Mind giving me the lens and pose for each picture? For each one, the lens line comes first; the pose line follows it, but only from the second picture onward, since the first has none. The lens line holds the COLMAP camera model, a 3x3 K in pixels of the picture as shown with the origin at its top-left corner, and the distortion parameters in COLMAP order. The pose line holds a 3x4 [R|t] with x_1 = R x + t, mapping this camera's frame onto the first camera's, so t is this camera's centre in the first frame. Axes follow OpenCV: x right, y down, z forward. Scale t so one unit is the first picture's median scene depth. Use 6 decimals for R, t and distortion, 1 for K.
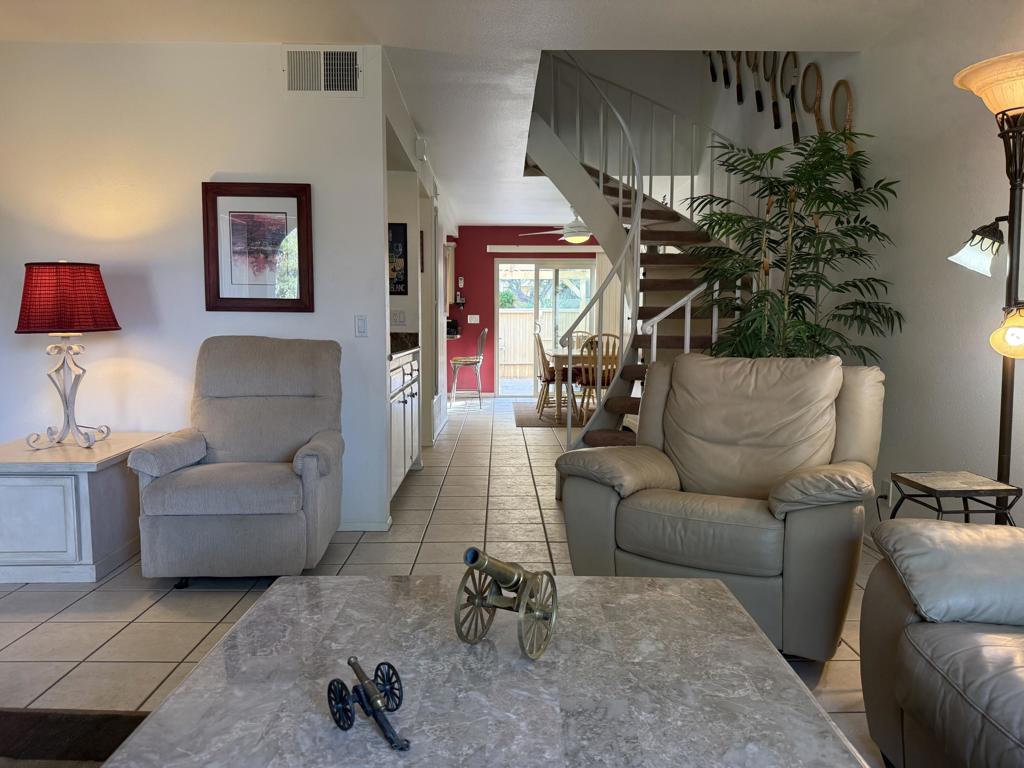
lens RADIAL K [[719.8, 0, 517.8], [0, 719.8, 388.1], [0, 0, 1]] dist [0.053234, -0.080172]
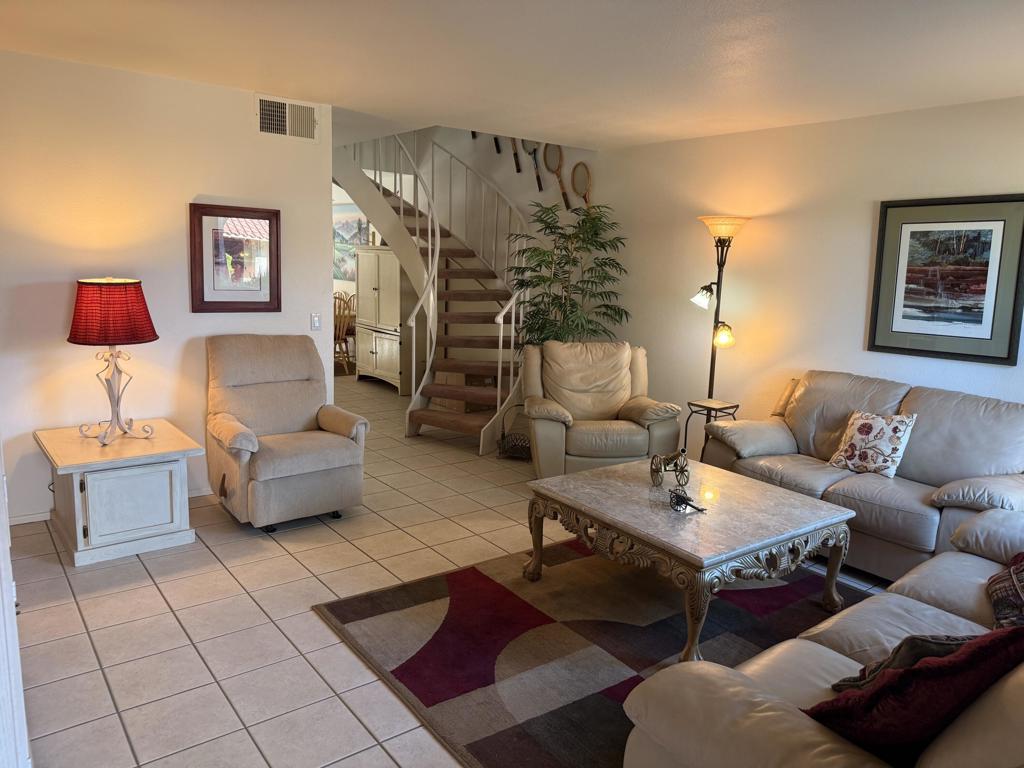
lens RADIAL K [[714.4, 0, 516.9], [0, 714.4, 385.5], [0, 0, 1]] dist [0.096698, -0.166150]
pose [[0.801609, -0.076145, 0.592980, -0.791970], [0.017290, 0.994394, 0.104318, -0.113765], [-0.597599, -0.073370, 0.798431, -0.290771]]
